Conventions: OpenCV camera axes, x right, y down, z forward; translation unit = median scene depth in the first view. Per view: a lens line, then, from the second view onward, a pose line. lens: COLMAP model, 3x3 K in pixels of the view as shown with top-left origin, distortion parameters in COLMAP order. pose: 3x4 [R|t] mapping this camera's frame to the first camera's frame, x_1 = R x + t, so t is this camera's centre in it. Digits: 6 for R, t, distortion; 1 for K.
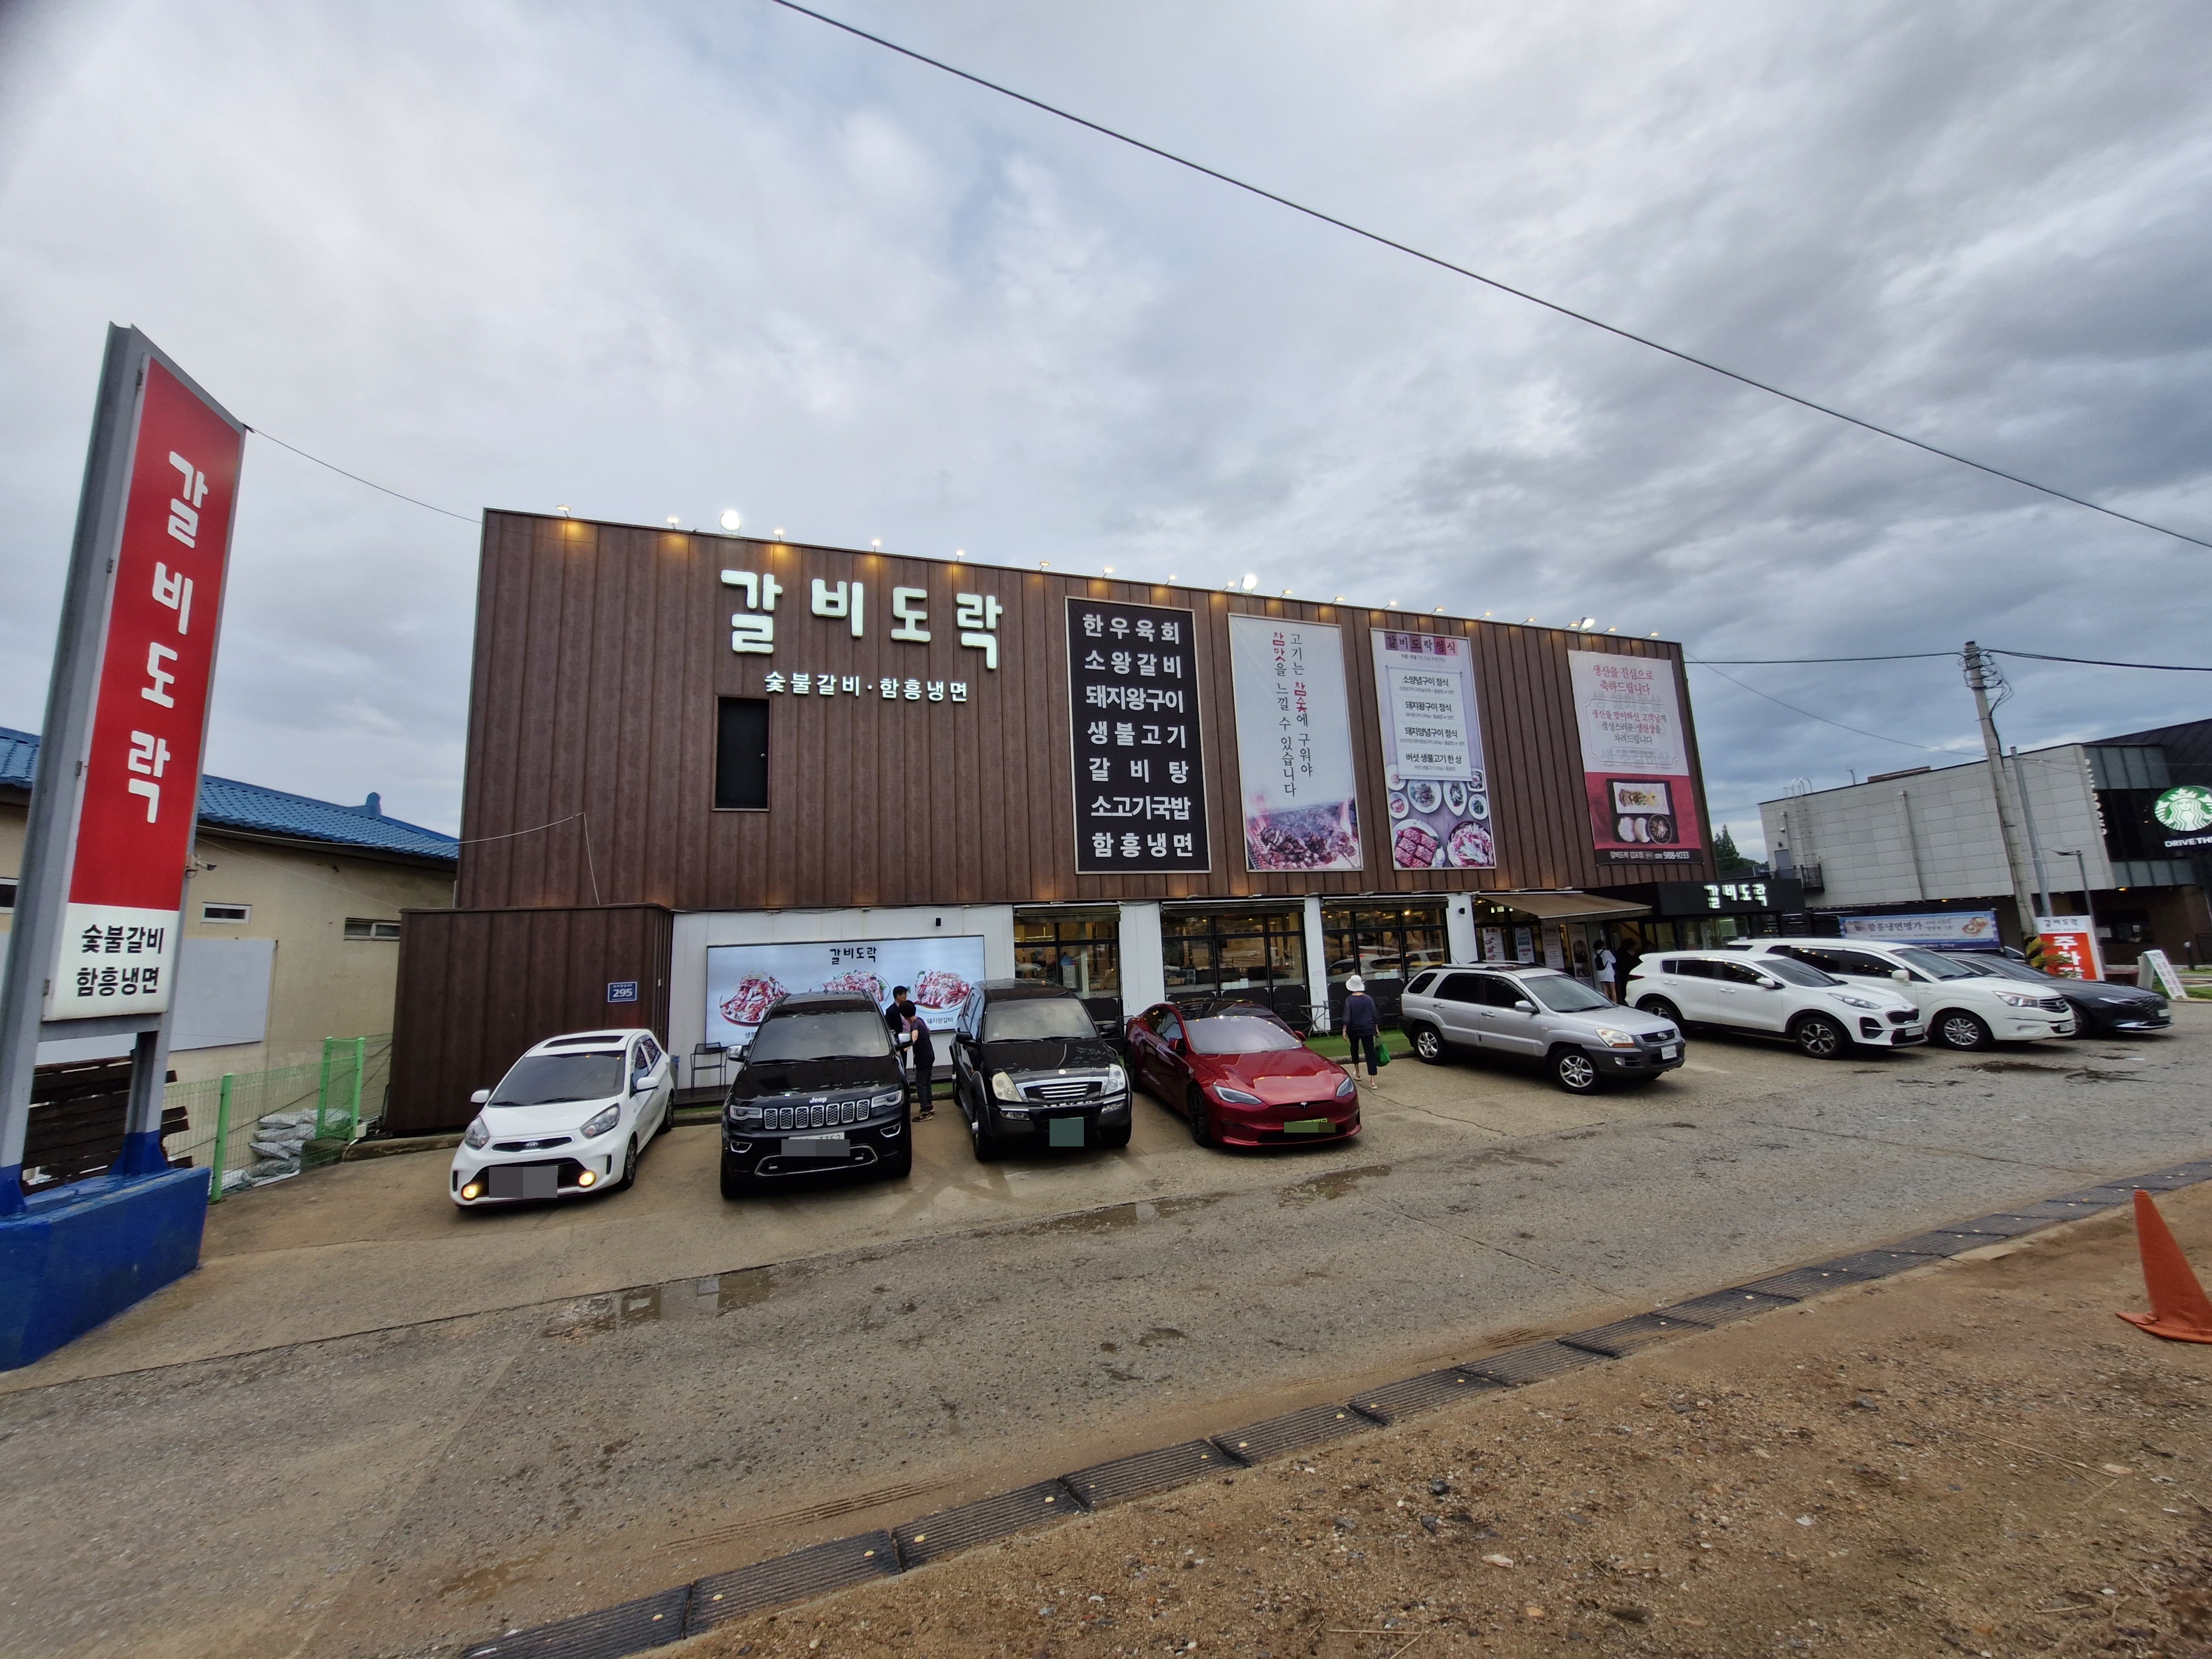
lens RADIAL K [[860.2, 0, 1108.5], [0, 860.2, 811.9], [0, 0, 1]] dist [-0.000215, -0.002523]
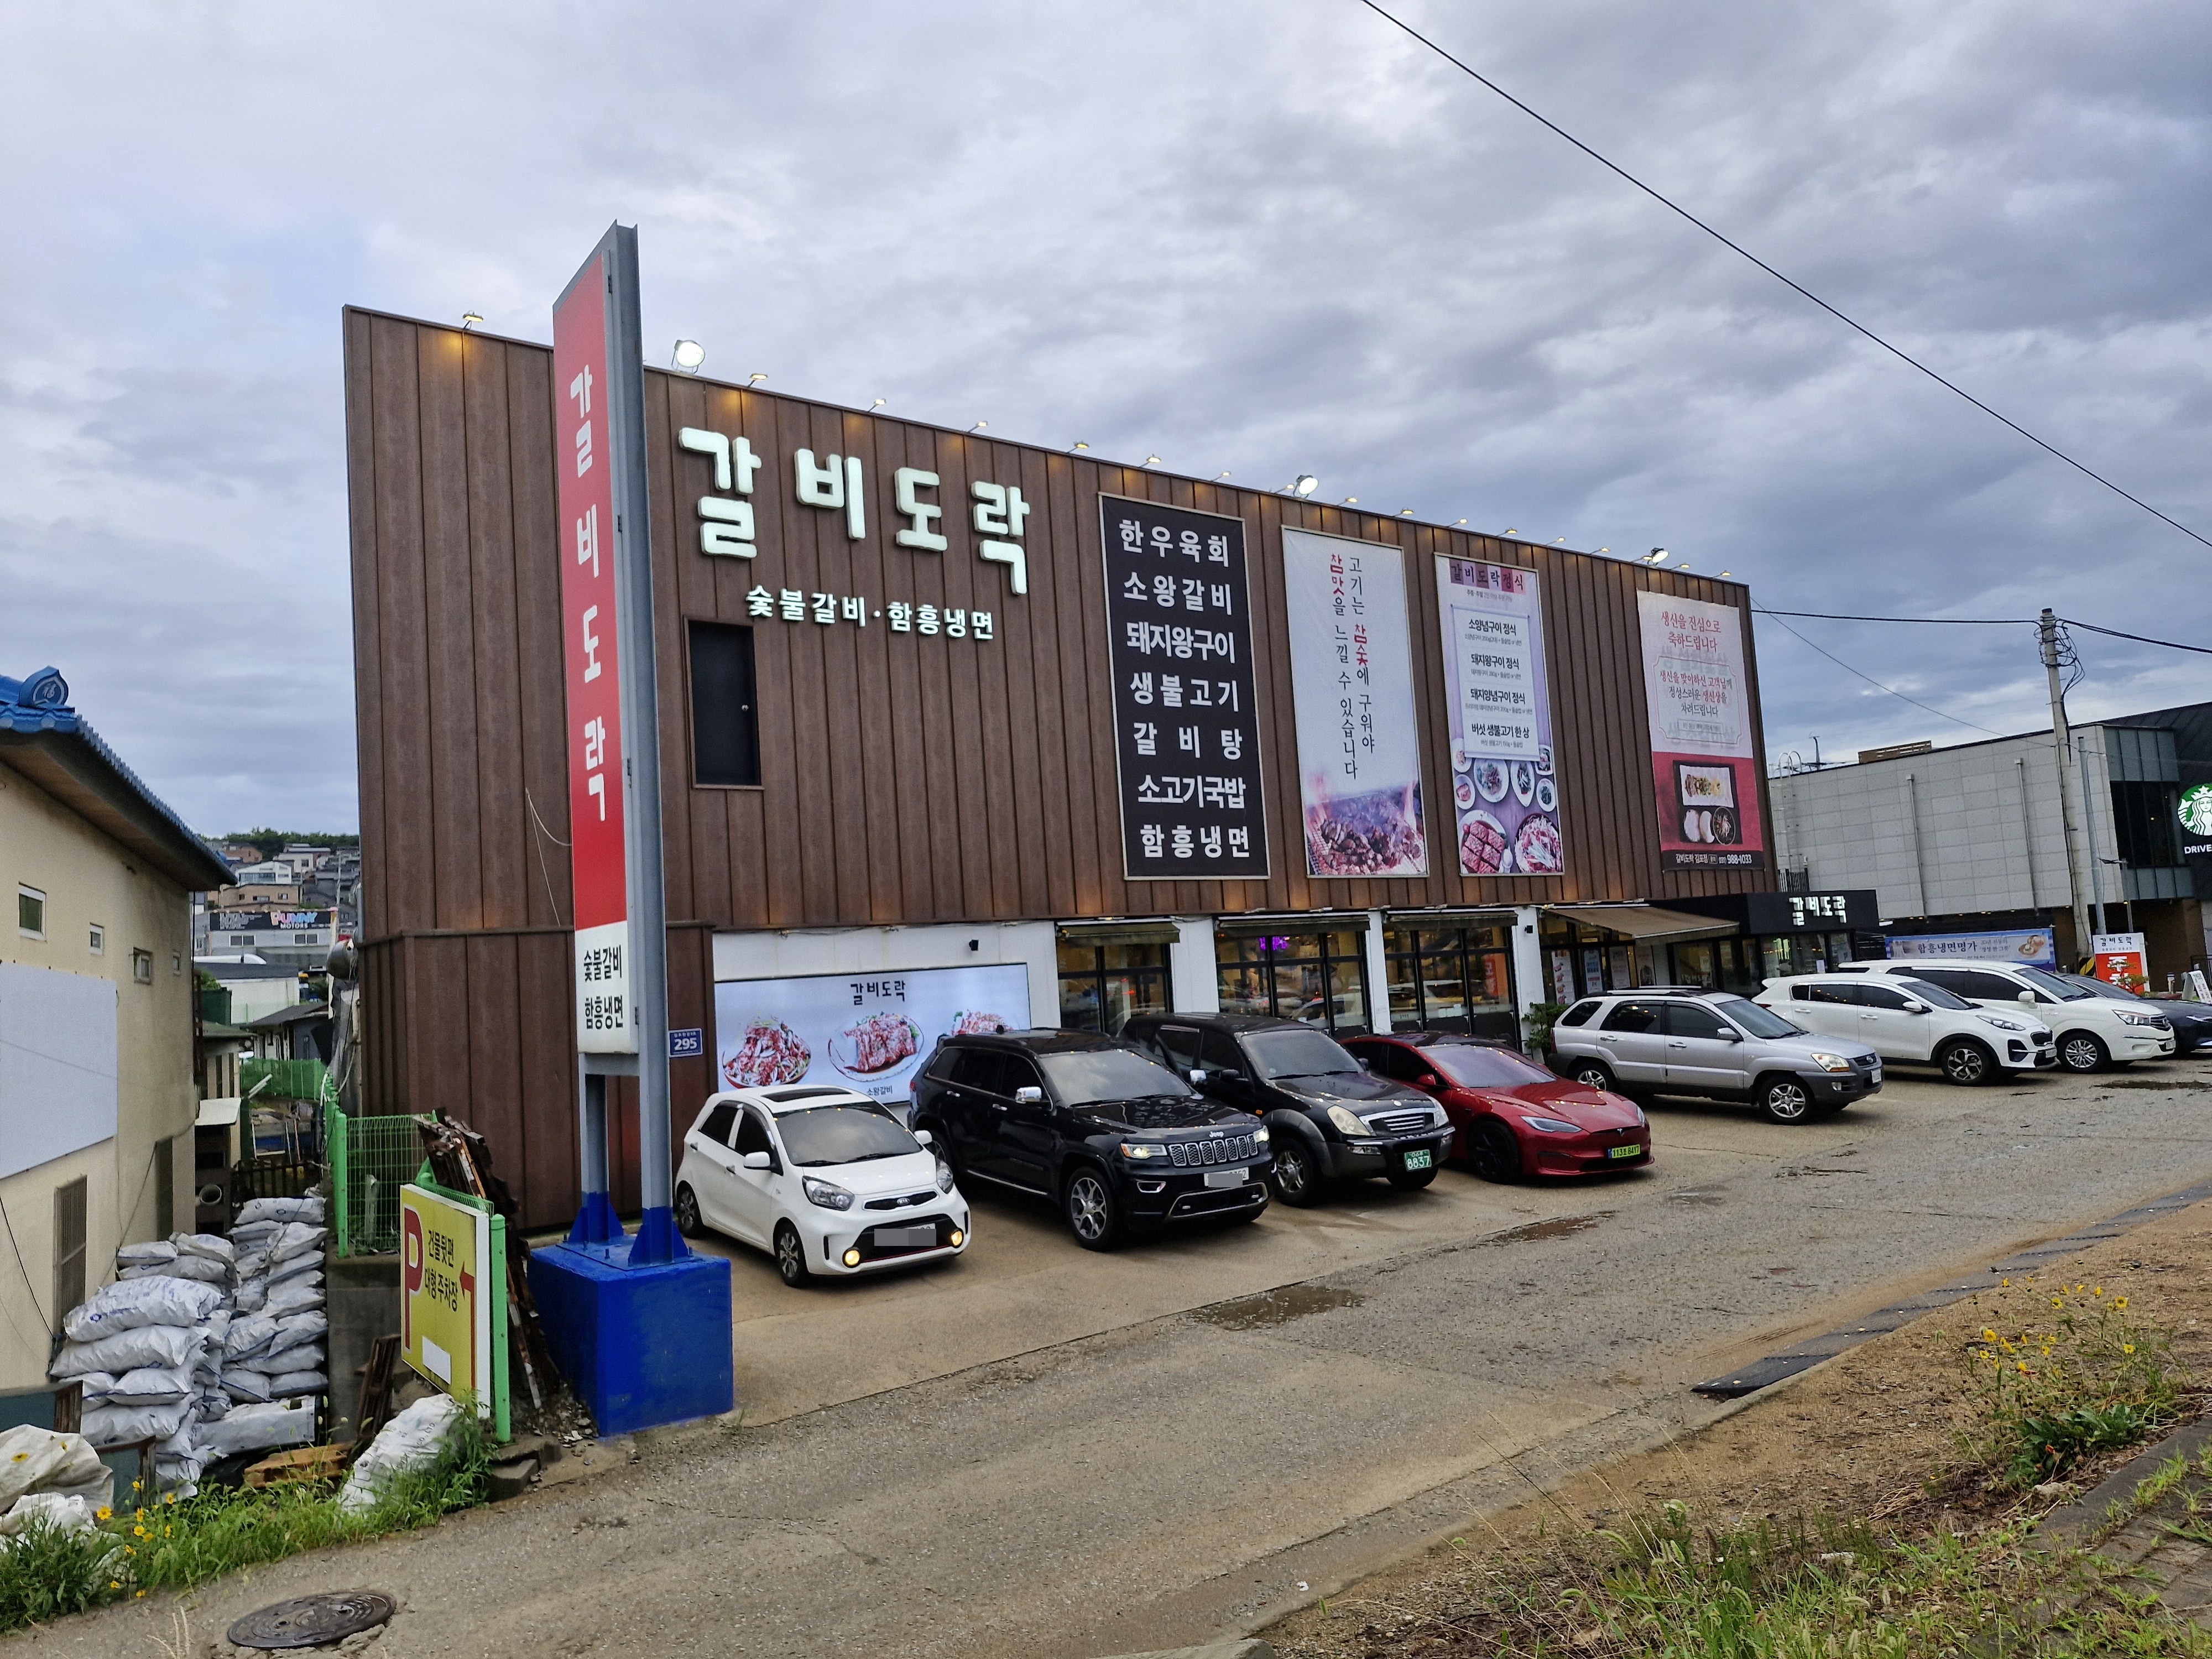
lens RADIAL K [[1507.7, 0, 1074.6], [0, 1507.7, 847.5], [0, 0, 1]] dist [0.134290, -0.199377]
pose [[0.955411, 0.011599, 0.295052, -0.485445], [-0.028393, 0.998207, 0.052697, -0.024560], [-0.293912, -0.058725, 0.954027, -0.238624]]
